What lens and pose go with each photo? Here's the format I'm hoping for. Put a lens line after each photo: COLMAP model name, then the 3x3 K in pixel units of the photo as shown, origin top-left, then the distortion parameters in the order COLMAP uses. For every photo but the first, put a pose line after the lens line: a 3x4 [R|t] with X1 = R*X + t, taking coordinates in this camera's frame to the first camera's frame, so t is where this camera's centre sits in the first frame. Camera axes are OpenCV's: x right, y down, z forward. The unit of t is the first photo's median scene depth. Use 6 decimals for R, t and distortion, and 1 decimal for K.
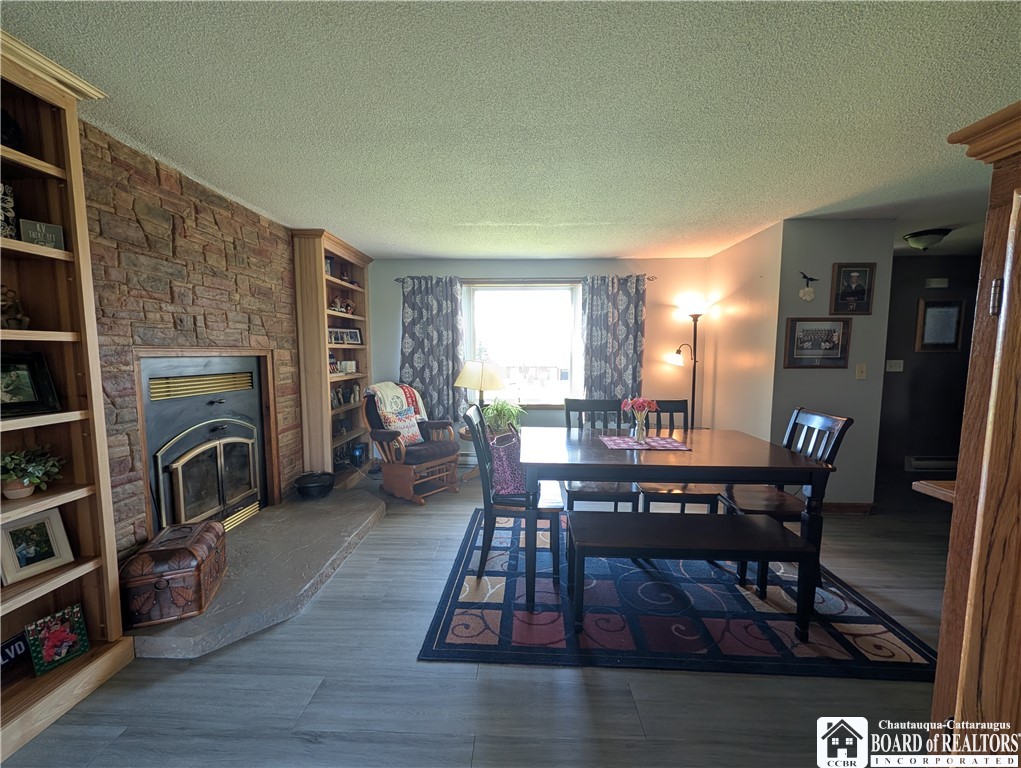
lens RADIAL K [[392.9, 0, 510.6], [0, 392.9, 384.7], [0, 0, 1]] dist [-0.000536, 0.000700]
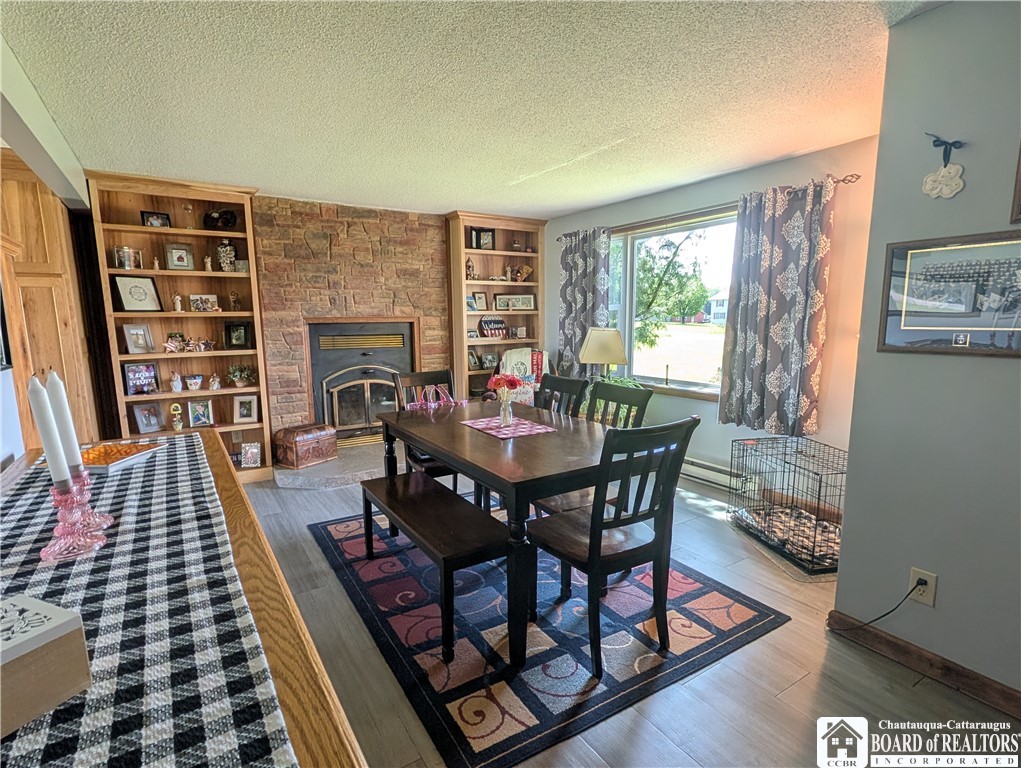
lens RADIAL K [[523.6, 0, 504.8], [0, 523.6, 394.0], [0, 0, 1]] dist [0.004325, 0.000200]
pose [[0.560702, 0.115995, -0.819853, 0.964954], [-0.059503, 0.993224, 0.099830, -0.027197], [0.825877, -0.007191, 0.563805, 0.266351]]
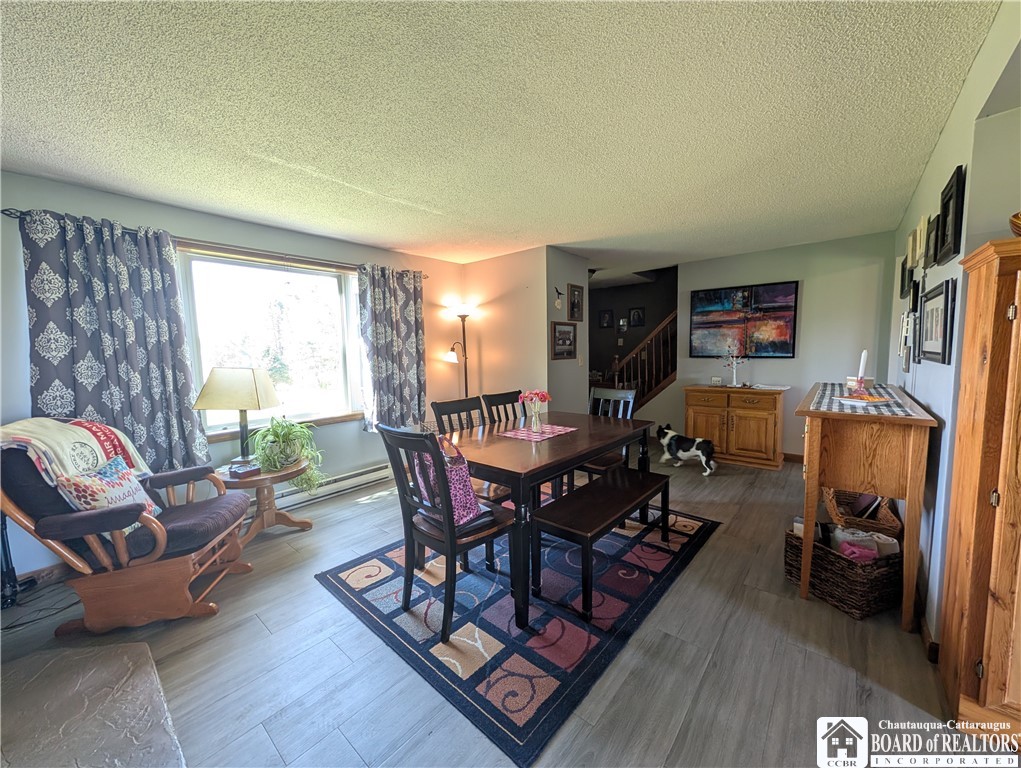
lens RADIAL K [[392.9, 0, 508.6], [0, 392.9, 386.1], [0, 0, 1]] dist [-0.000536, 0.000700]
pose [[0.625823, -0.086045, 0.775204, -0.408140], [0.086714, 0.995410, 0.040484, -0.020772], [-0.775130, 0.041885, 0.630412, 0.290873]]
